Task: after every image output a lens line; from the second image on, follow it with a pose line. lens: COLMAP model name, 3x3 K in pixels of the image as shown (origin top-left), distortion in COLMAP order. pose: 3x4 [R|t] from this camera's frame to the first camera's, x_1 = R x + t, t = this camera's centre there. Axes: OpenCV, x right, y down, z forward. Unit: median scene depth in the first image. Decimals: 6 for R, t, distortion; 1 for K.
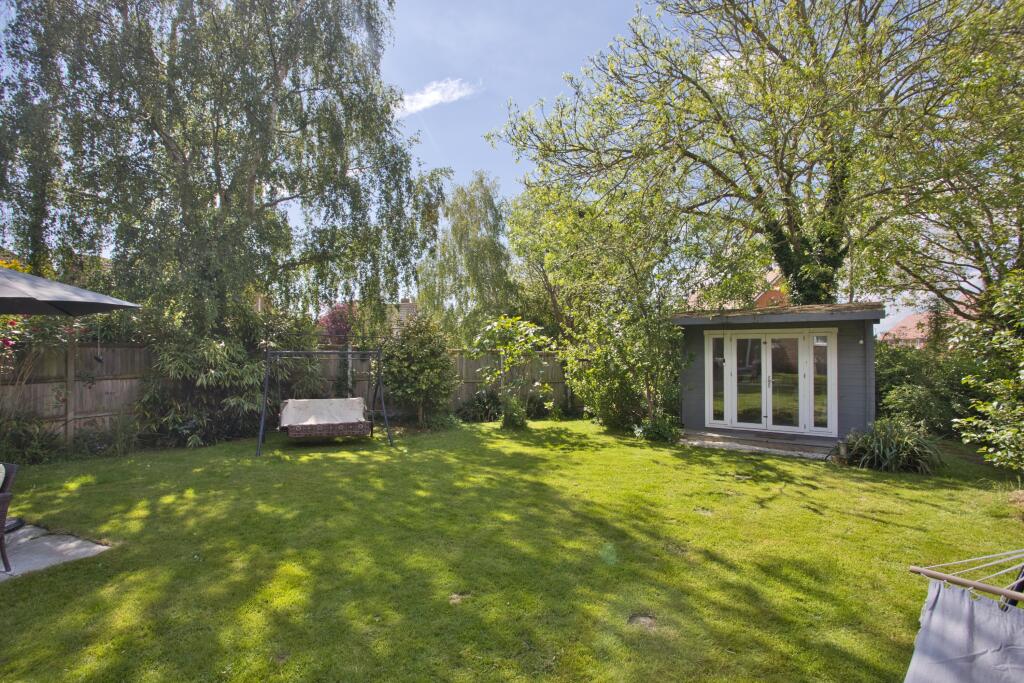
lens RADIAL K [[511.4, 0, 512.7], [0, 511.4, 337.9], [0, 0, 1]] dist [-0.079223, 0.021952]
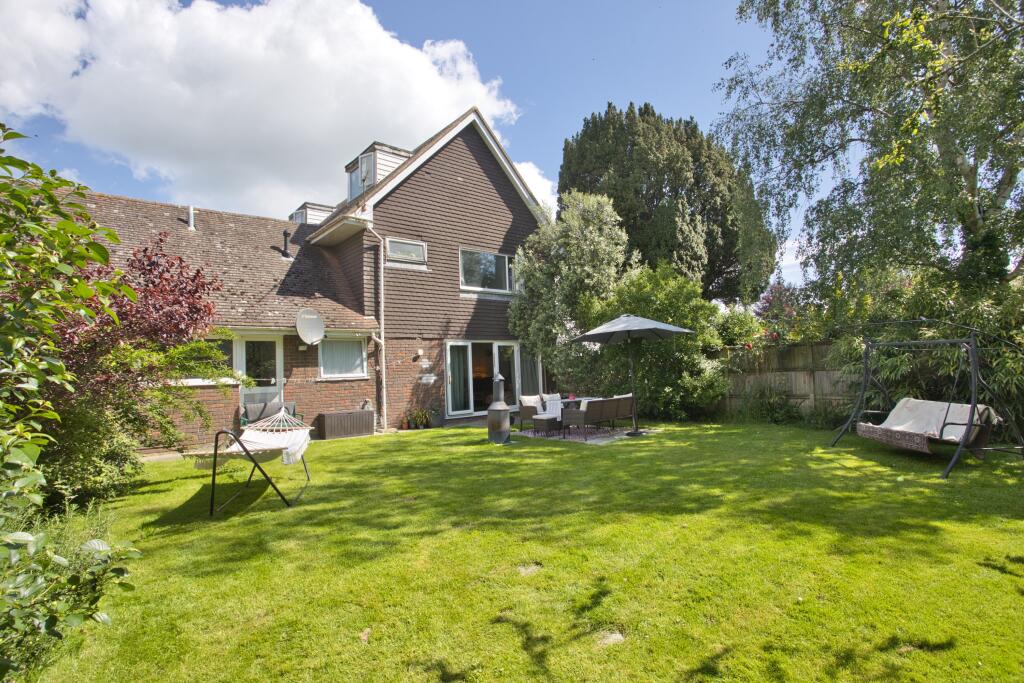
lens RADIAL K [[511.4, 0, 512.7], [0, 511.4, 337.9], [0, 0, 1]] dist [-0.079223, 0.021952]
pose [[-0.472460, -0.023340, -0.881043, 1.107071], [0.051920, 0.997176, -0.054258, 0.044390], [0.879821, -0.071378, -0.469914, 1.414385]]
